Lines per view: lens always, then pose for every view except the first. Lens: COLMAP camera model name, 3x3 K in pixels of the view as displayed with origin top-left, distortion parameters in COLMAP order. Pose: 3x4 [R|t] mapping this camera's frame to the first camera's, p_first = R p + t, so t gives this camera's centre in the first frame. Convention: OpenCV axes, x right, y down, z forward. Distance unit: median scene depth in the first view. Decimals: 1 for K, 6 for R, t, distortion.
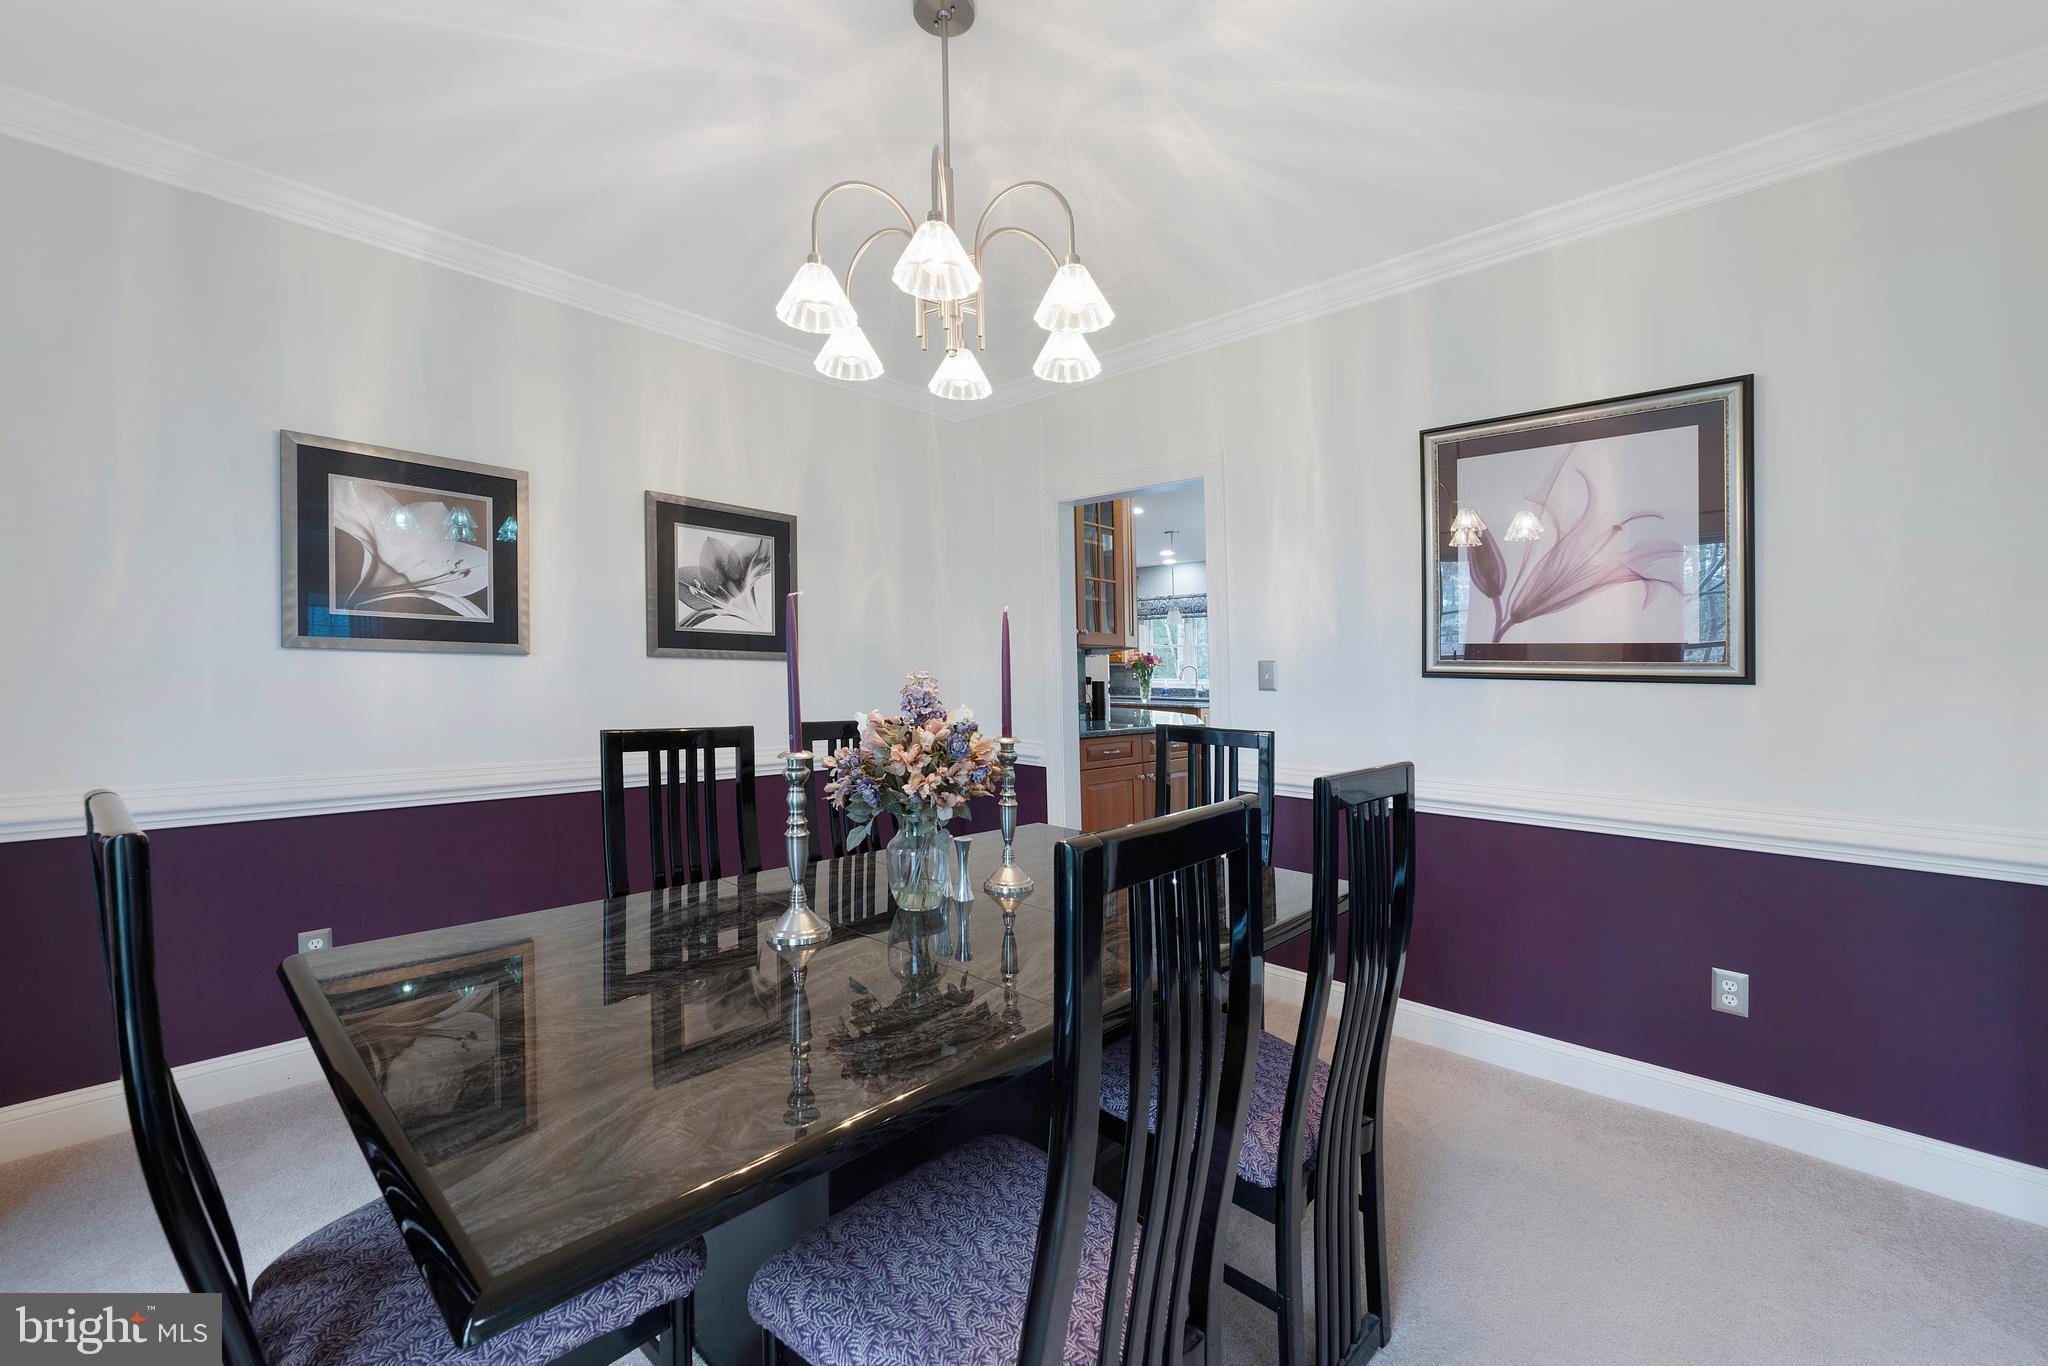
lens RADIAL K [[831.6, 0, 1011.5], [0, 831.6, 680.6], [0, 0, 1]] dist [-0.000858, -0.000178]
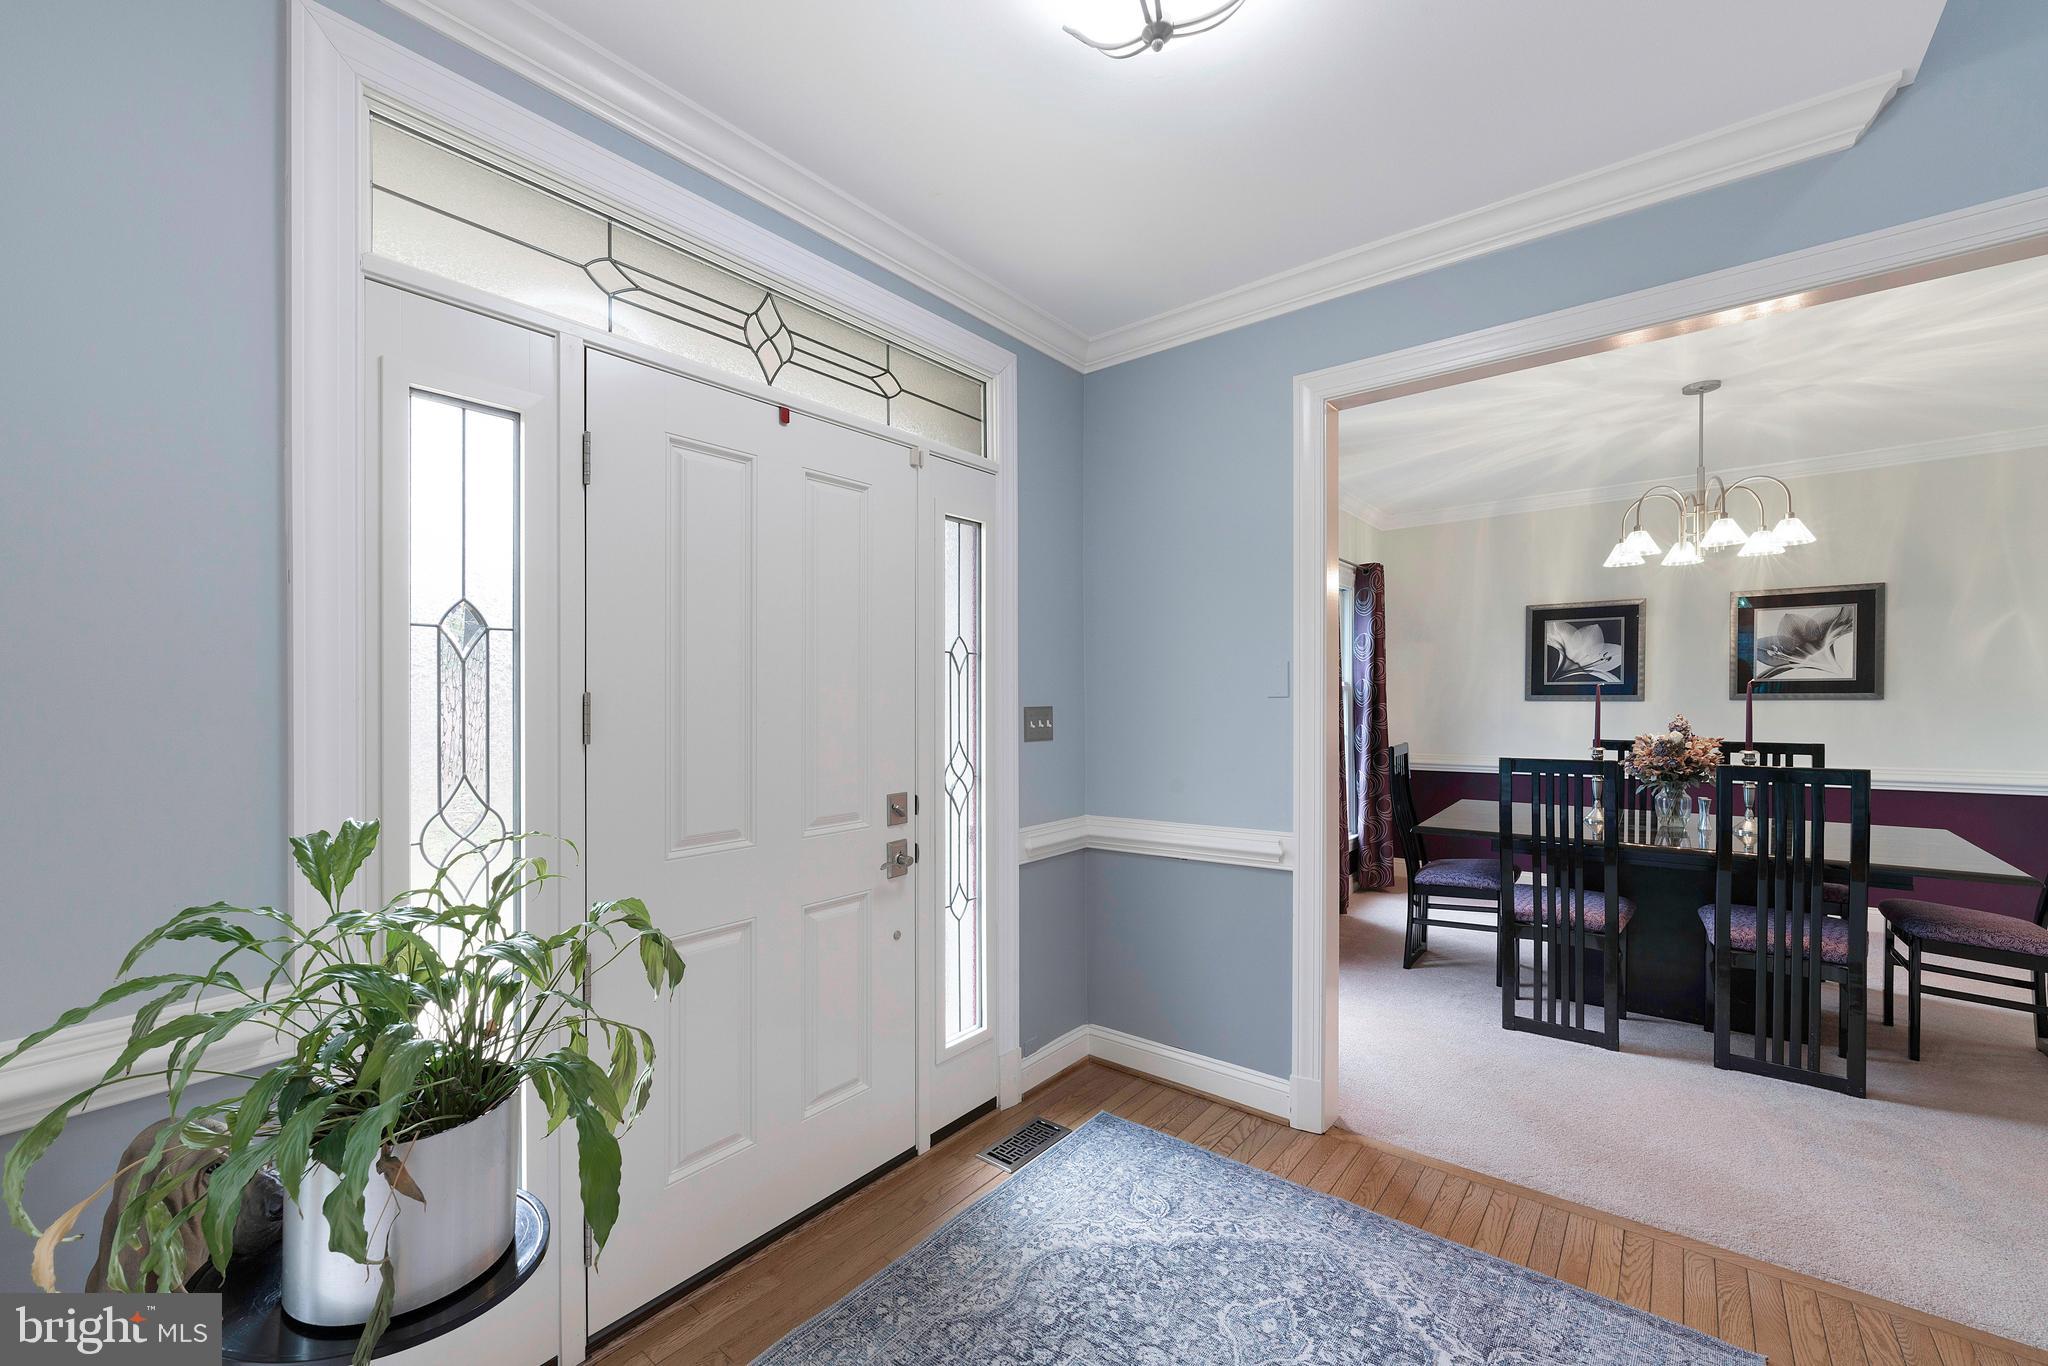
lens RADIAL K [[831.6, 0, 1011.5], [0, 831.6, 680.6], [0, 0, 1]] dist [-0.000858, -0.000178]
pose [[0.079385, -0.028715, -0.996430, 1.097485], [0.012264, 0.999538, -0.027828, -0.040398], [0.996769, -0.010011, 0.079701, -0.510469]]
